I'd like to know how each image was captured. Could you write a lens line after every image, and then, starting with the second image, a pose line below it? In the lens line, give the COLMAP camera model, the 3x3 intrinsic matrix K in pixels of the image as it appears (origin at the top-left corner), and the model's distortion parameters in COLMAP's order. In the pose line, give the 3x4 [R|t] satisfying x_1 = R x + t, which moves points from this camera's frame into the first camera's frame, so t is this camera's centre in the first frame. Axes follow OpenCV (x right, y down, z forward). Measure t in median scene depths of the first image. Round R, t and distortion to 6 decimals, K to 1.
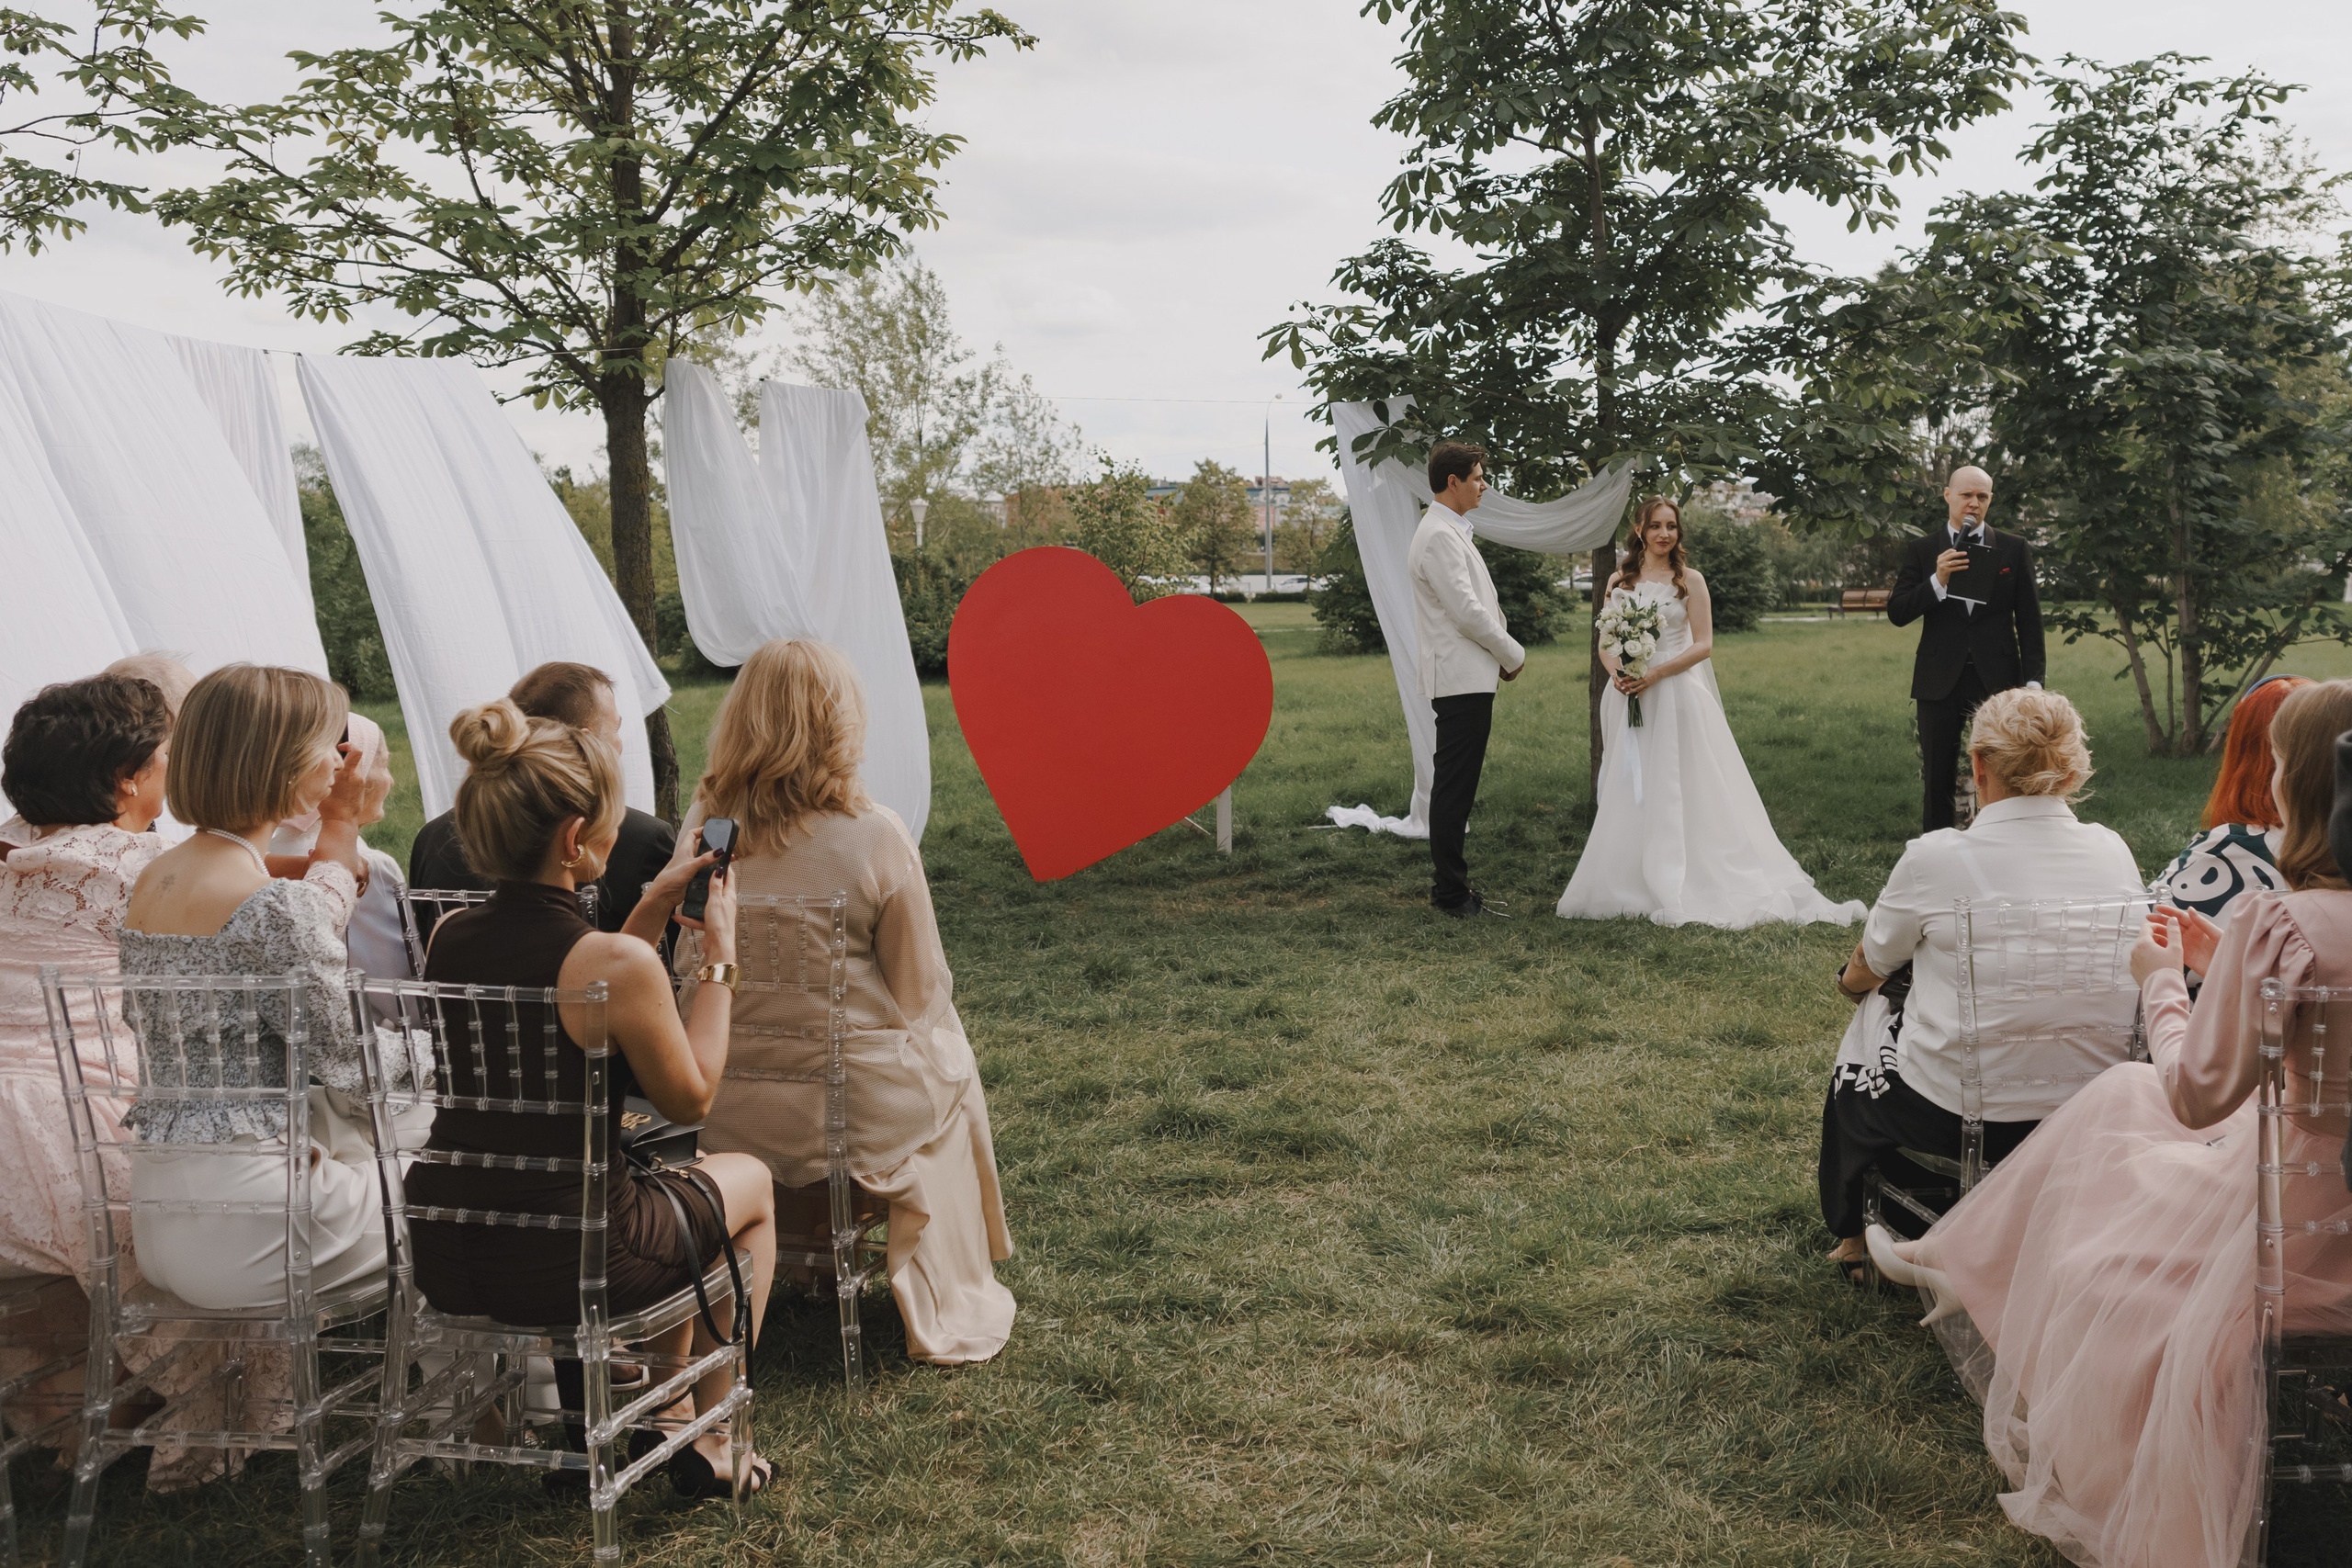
lens RADIAL K [[2463.8, 0, 1177.9], [0, 2463.8, 617.3], [0, 0, 1]] dist [0.013503, 0.006665]
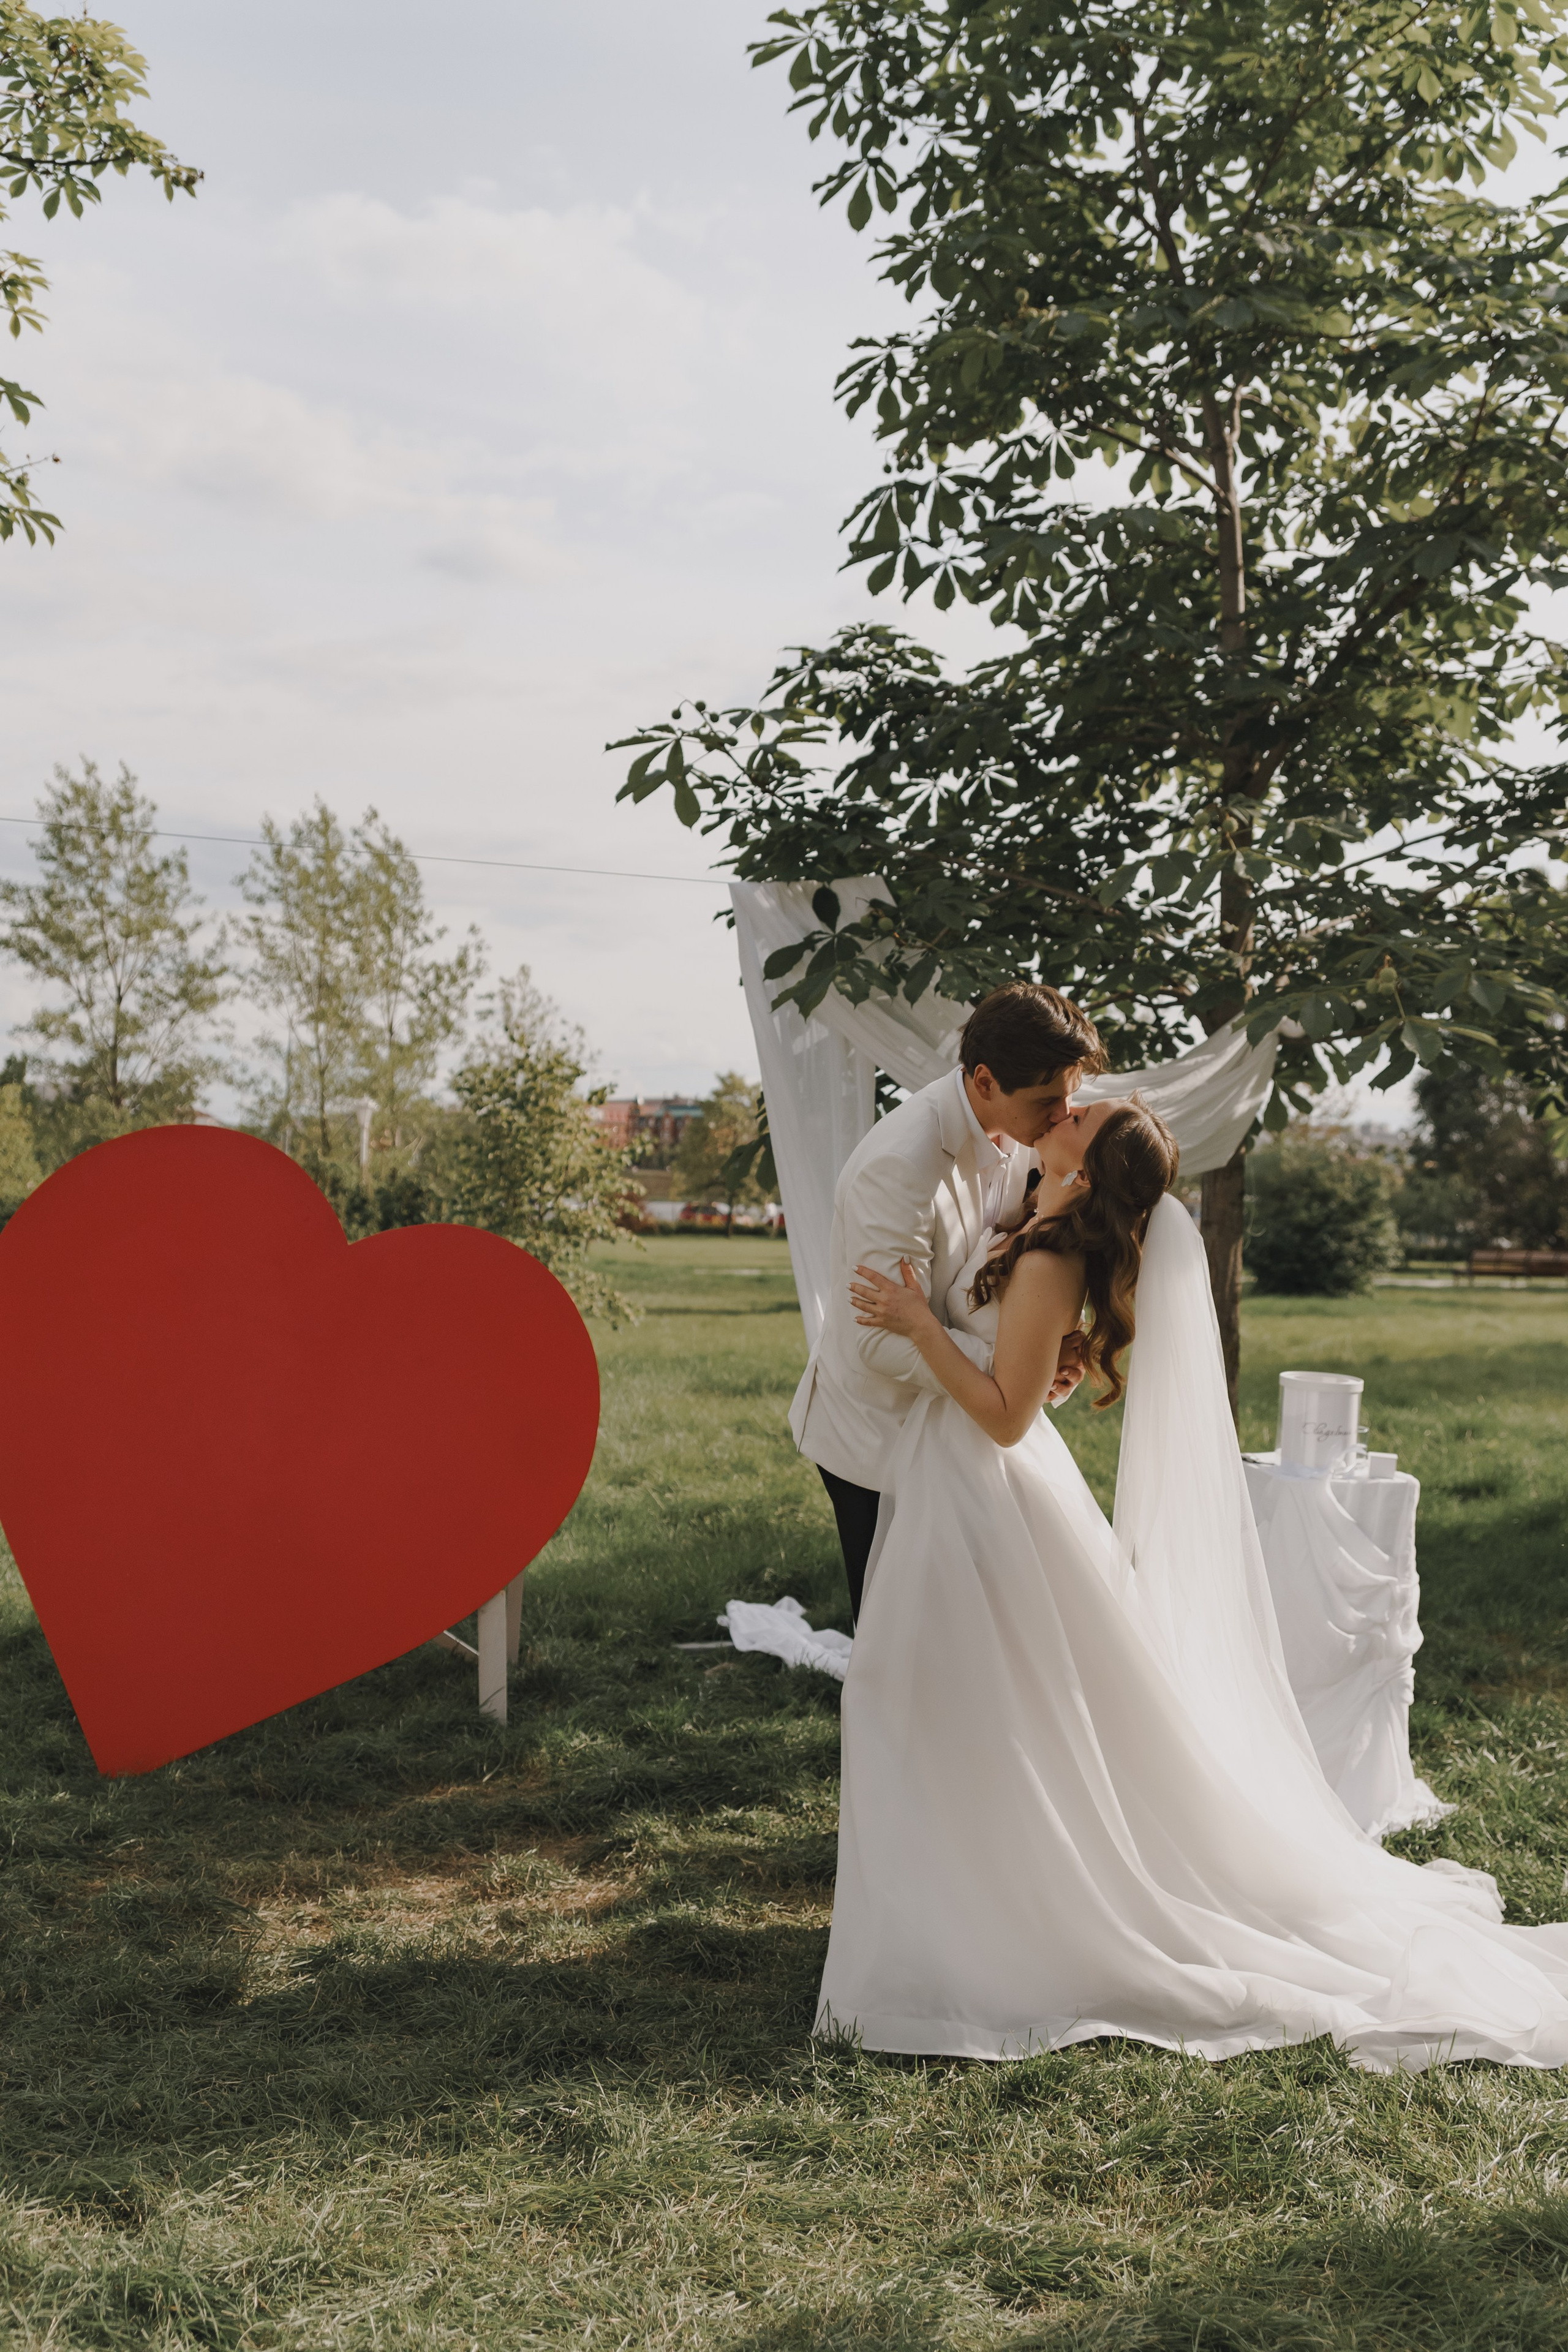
lens RADIAL K [[2071.9, 0, 770.3], [0, 2071.9, 1183.0], [0, 0, 1]] dist [0.004828, 0.002093]
pose [[0.999220, 0.037086, -0.013561, 0.076090], [-0.037465, 0.998881, -0.028849, -0.007279], [0.012476, 0.029335, 0.999492, 0.527783]]
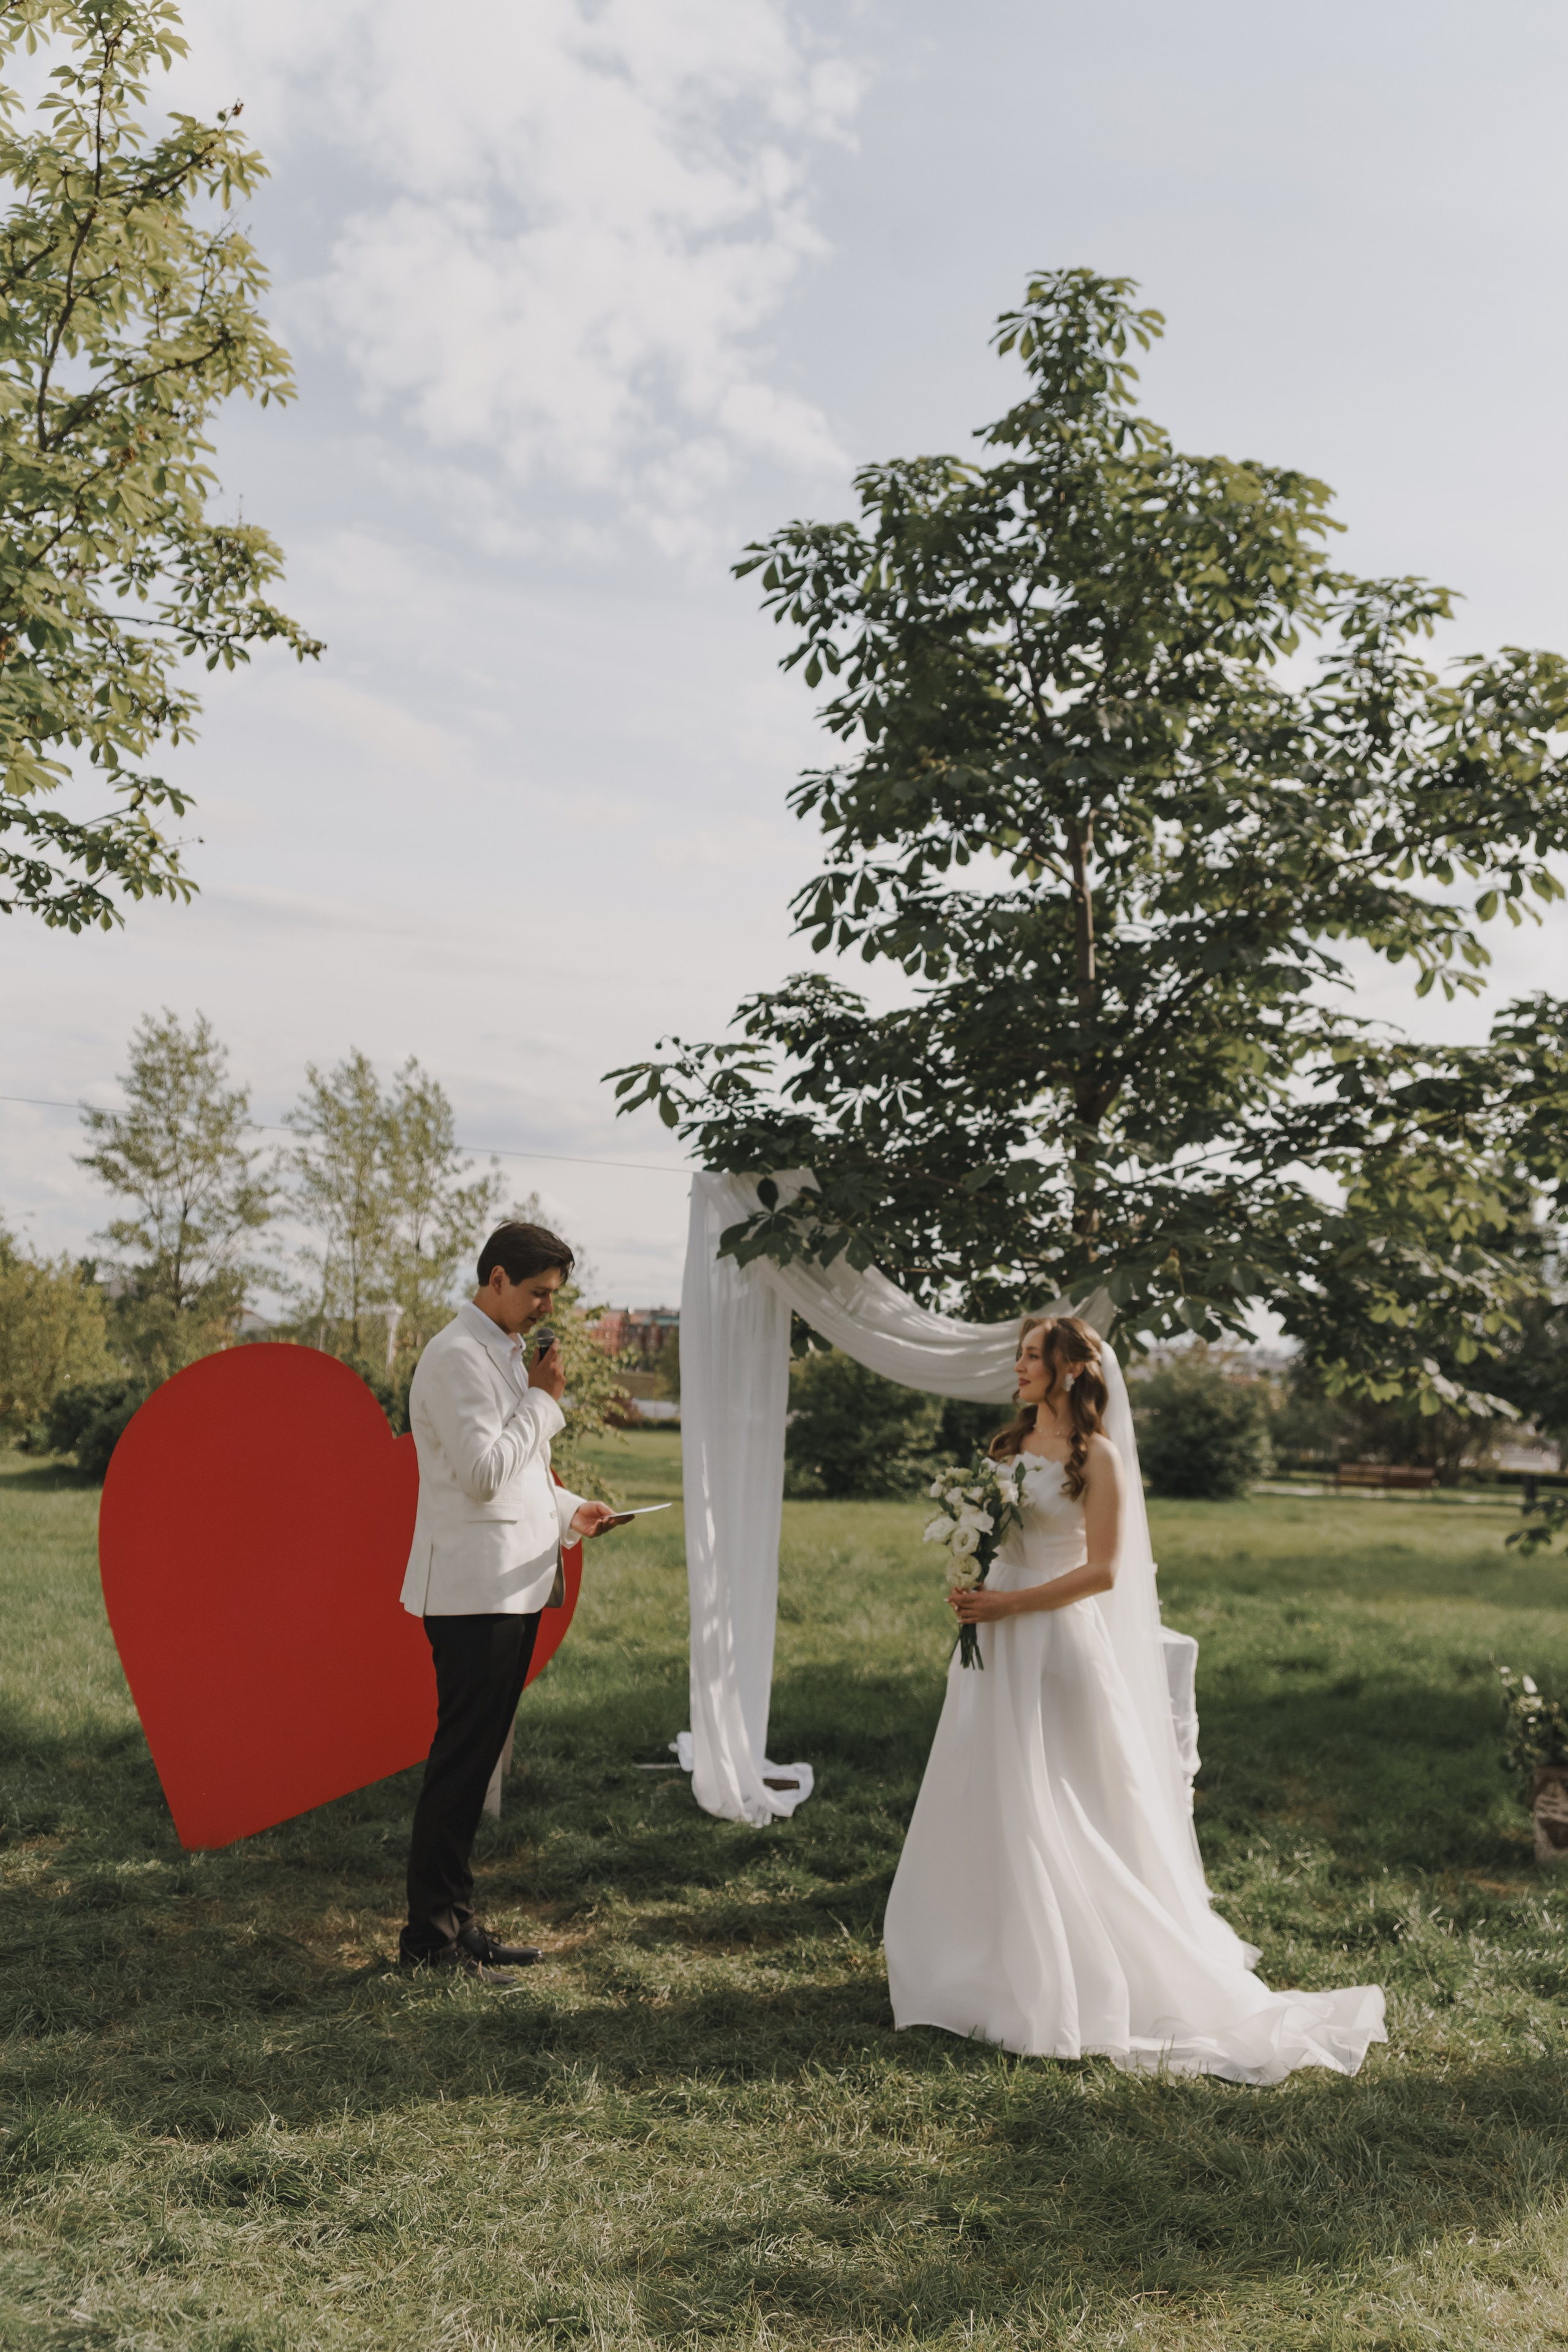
lens RADIAL K [[1897.7, 0, 776.2], [0, 1897.7, 1189.8], [0, 0, 1]] dist [0.008049, -0.002528]
pose [[0.997866, 0.064844, -0.007635, 0.086009], [-0.065287, 0.989469, -0.129182, -0.010863], [-0.000822, 0.129405, 0.991591, 0.438624]]
